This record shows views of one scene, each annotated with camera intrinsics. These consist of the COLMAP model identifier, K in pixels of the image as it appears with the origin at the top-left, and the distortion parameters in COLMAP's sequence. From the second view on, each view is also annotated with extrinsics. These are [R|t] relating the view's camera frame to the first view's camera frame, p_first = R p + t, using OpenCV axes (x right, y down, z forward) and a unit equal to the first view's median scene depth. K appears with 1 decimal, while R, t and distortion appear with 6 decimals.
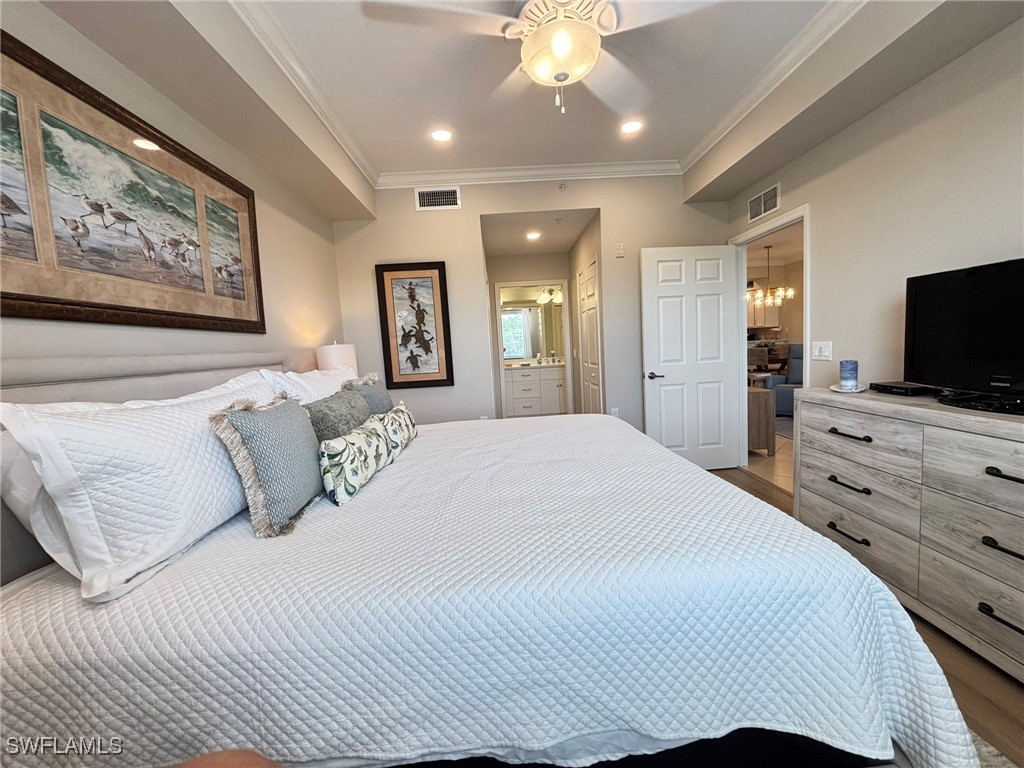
lens RADIAL K [[412.3, 0, 512.0], [0, 412.3, 384.0], [0, 0, 1]] dist [-0.002924, -0.000254]
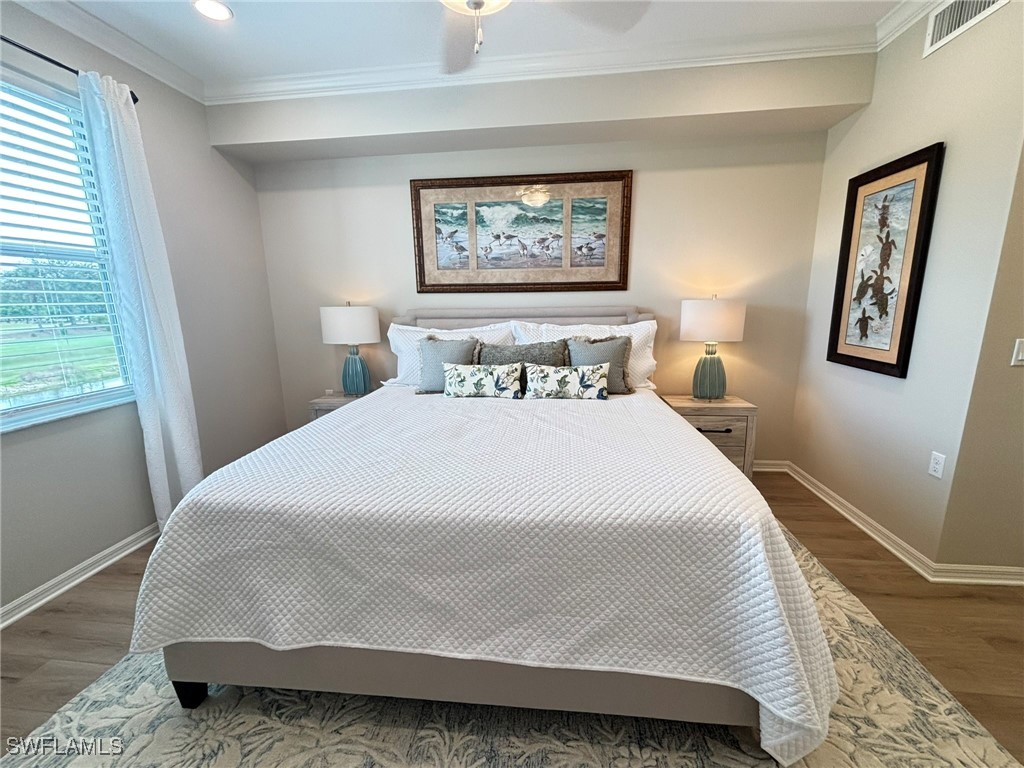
lens RADIAL K [[412.3, 0, 512.0], [0, 412.3, 384.0], [0, 0, 1]] dist [-0.002924, -0.000254]
pose [[-0.134644, 0.259027, -0.956439, 0.816376], [-0.062653, 0.961072, 0.269101, -0.184667], [0.988911, 0.096157, -0.113174, 0.931576]]
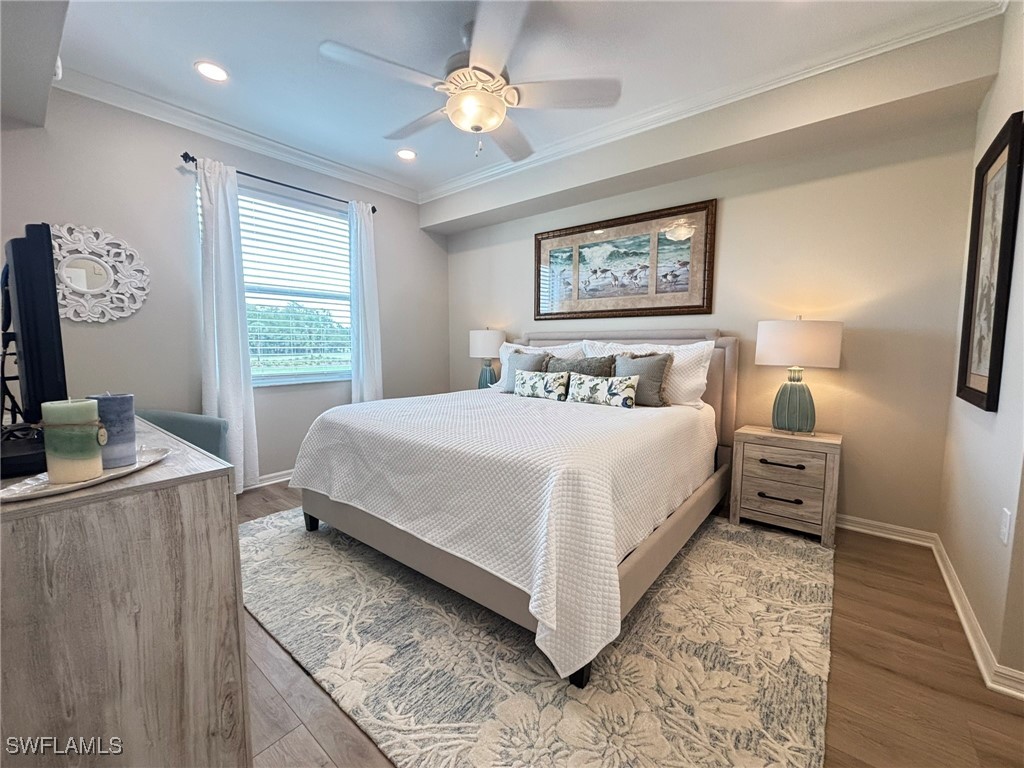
lens RADIAL K [[412.3, 0, 512.0], [0, 412.3, 384.0], [0, 0, 1]] dist [-0.002924, -0.000254]
pose [[-0.646074, 0.130507, -0.752035, 0.858229], [-0.031506, 0.979875, 0.197112, -0.159642], [0.762624, 0.151042, -0.628960, 1.535262]]
